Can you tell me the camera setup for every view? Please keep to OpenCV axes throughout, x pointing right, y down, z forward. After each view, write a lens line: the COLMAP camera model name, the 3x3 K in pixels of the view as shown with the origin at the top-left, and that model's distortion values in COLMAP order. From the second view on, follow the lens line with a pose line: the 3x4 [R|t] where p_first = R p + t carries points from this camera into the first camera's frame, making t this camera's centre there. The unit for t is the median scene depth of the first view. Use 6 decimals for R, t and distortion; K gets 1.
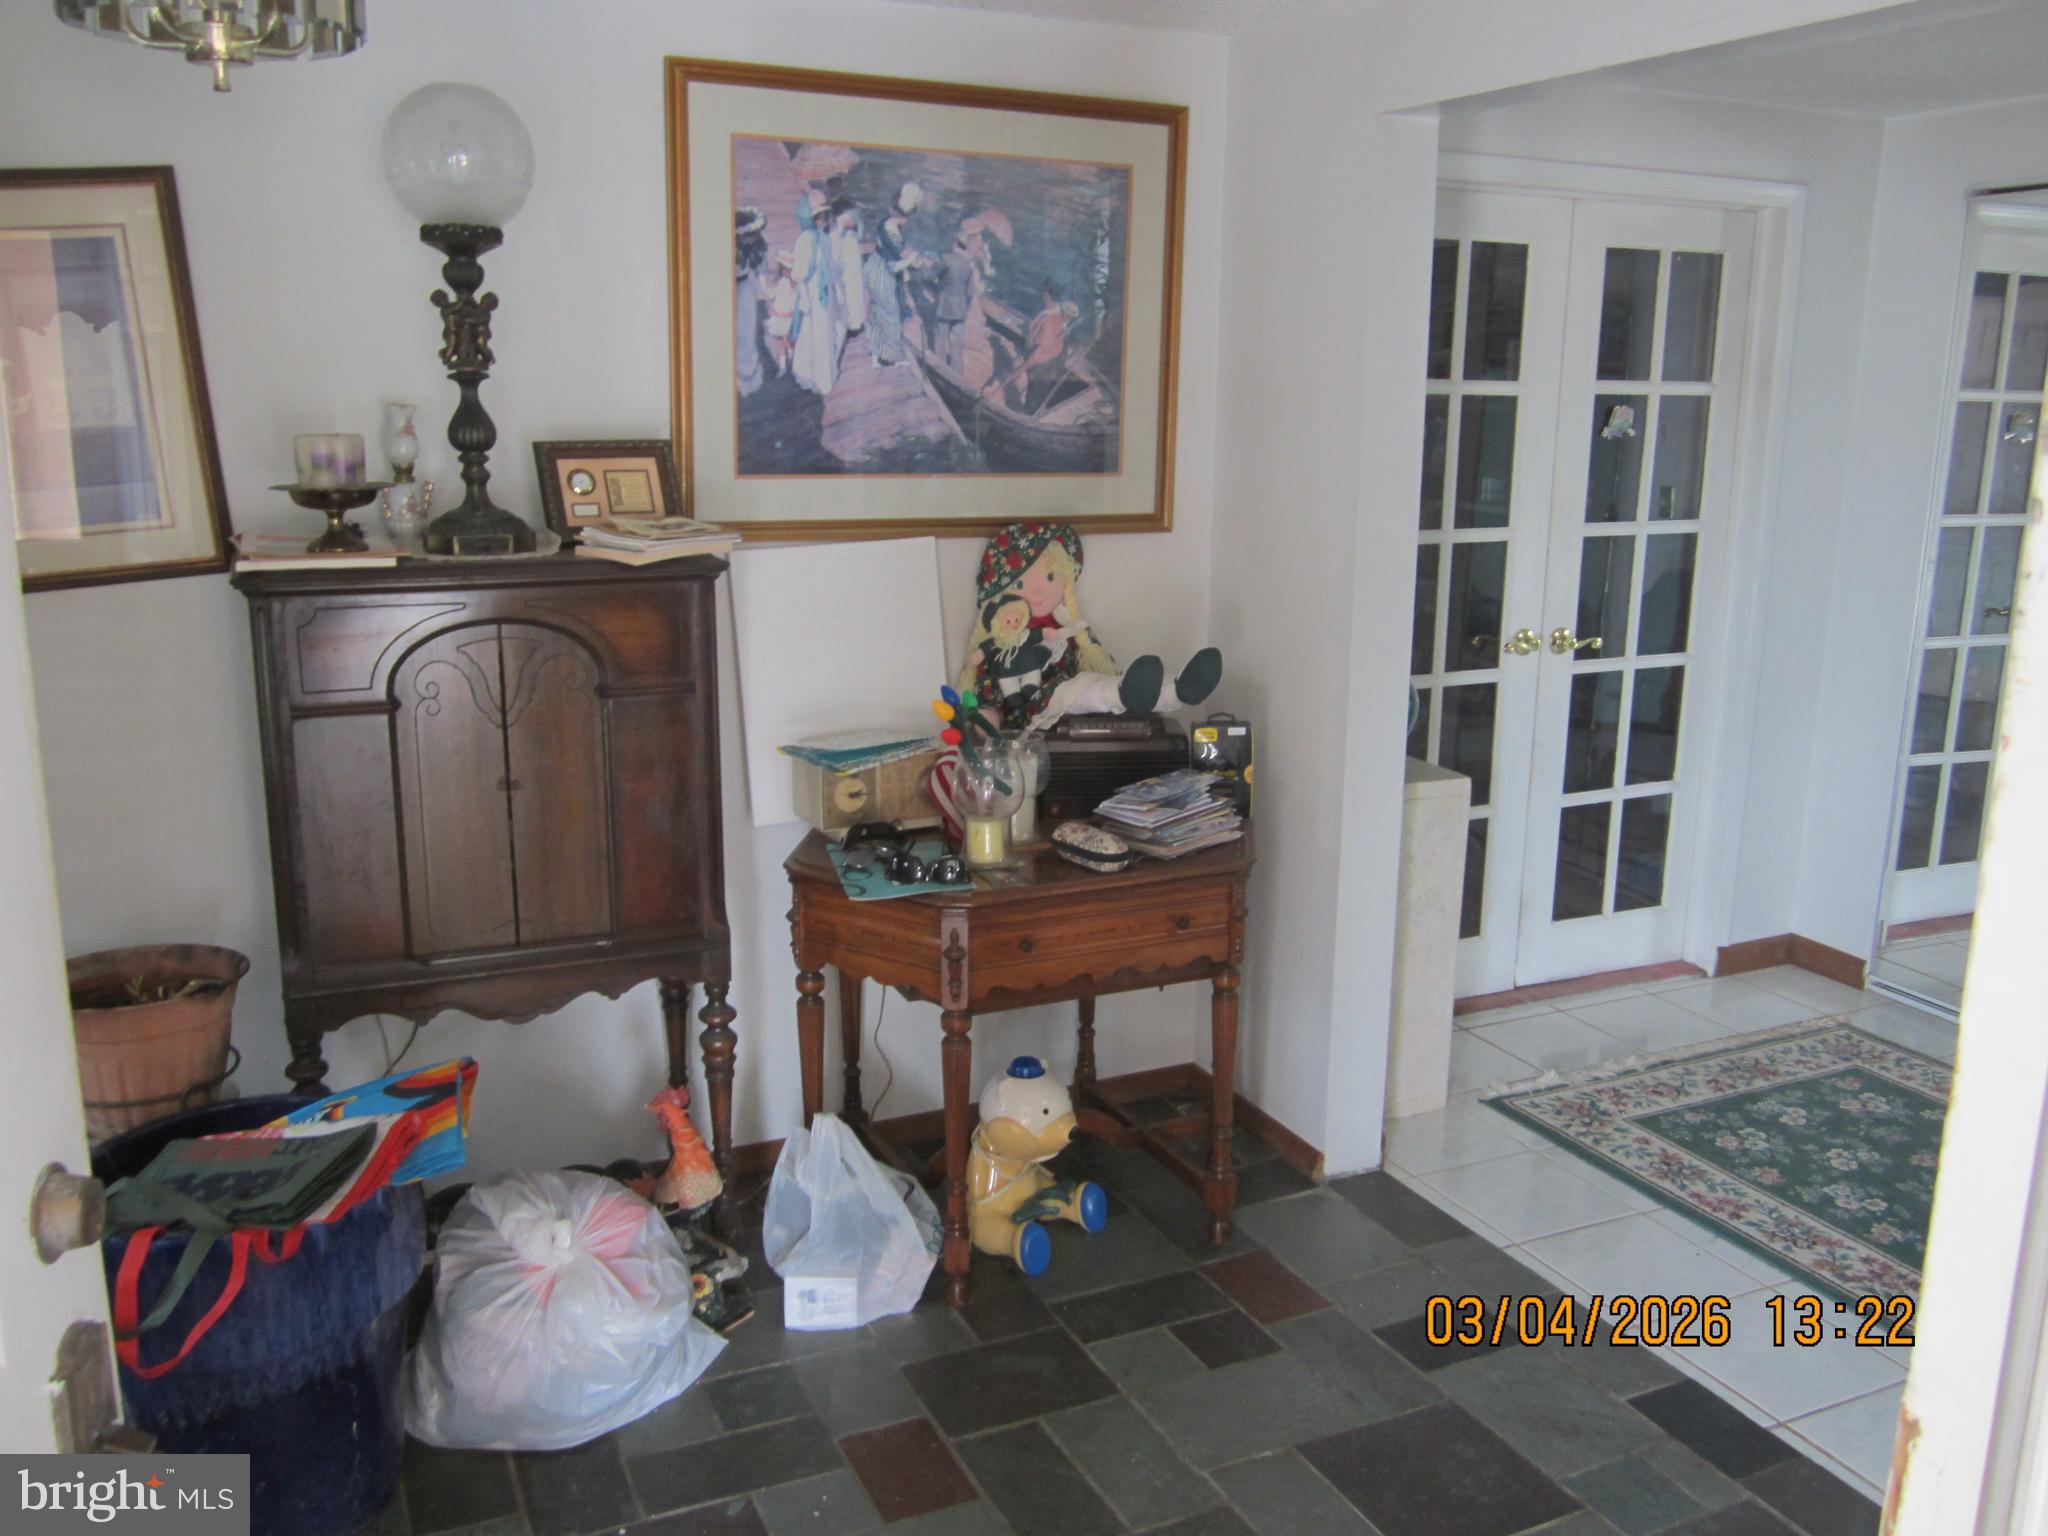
lens RADIAL K [[1687.3, 0, 1010.3], [0, 1687.3, 771.8], [0, 0, 1]] dist [-0.045049, 0.005787]
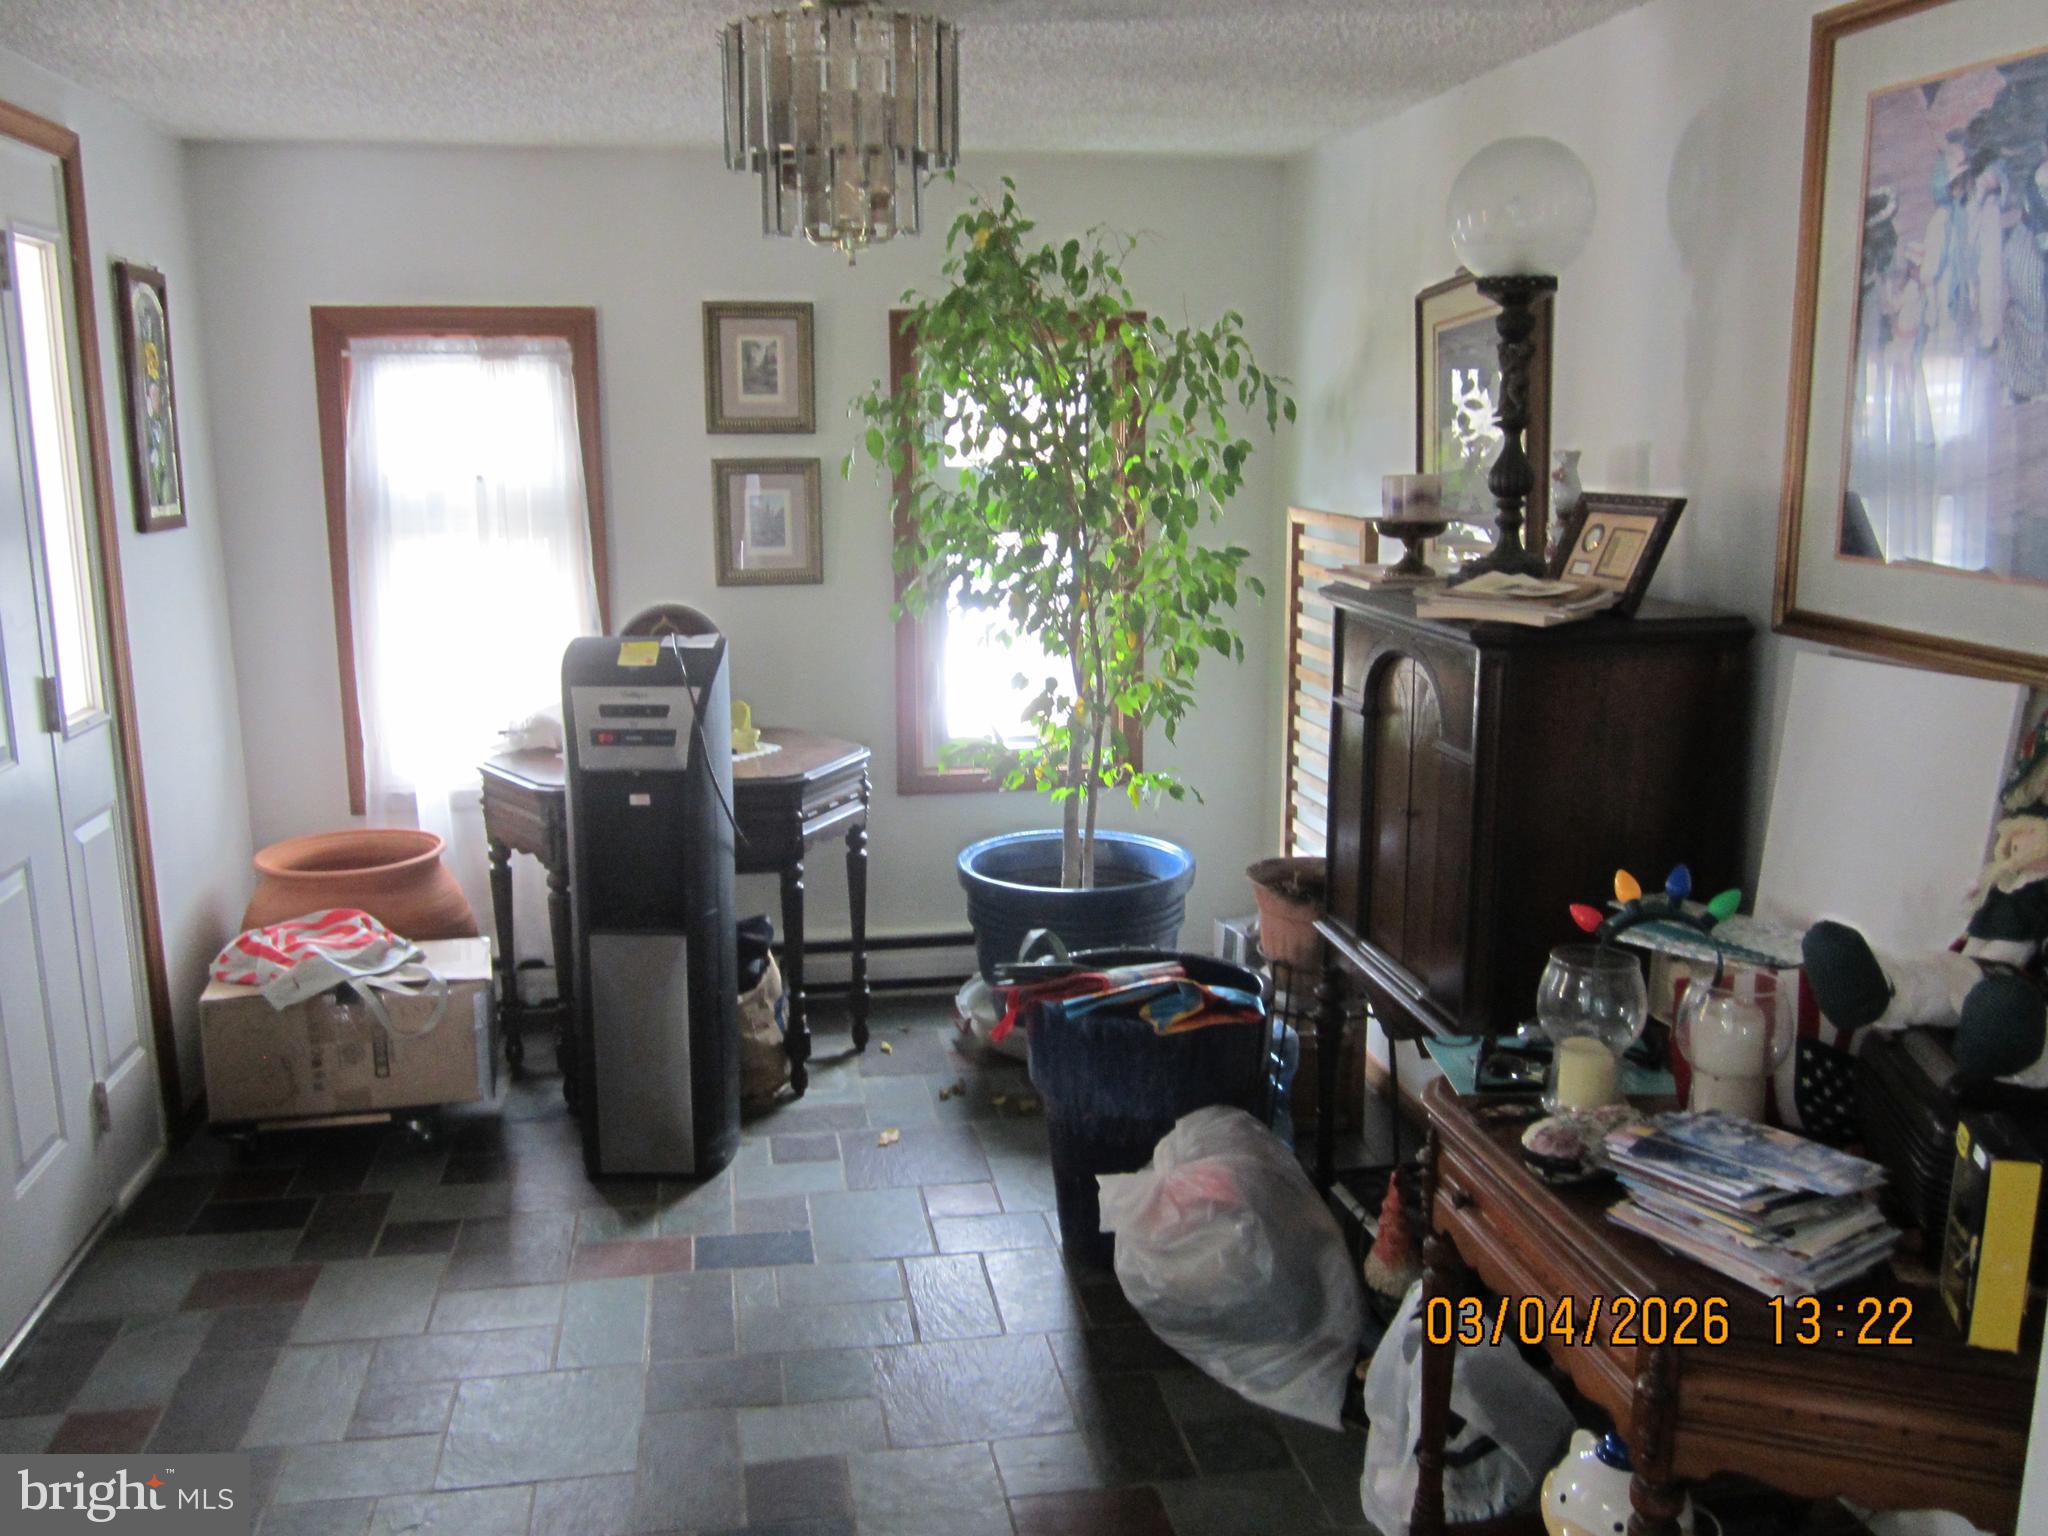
lens RADIAL K [[1687.3, 0, 1023.3], [0, 1687.3, 765.4], [0, 0, 1]] dist [-0.045049, 0.005787]
pose [[-0.240230, 0.186725, -0.952588, 0.646699], [-0.210260, 0.948019, 0.238854, -0.189980], [0.947671, 0.257671, -0.188482, 0.830886]]
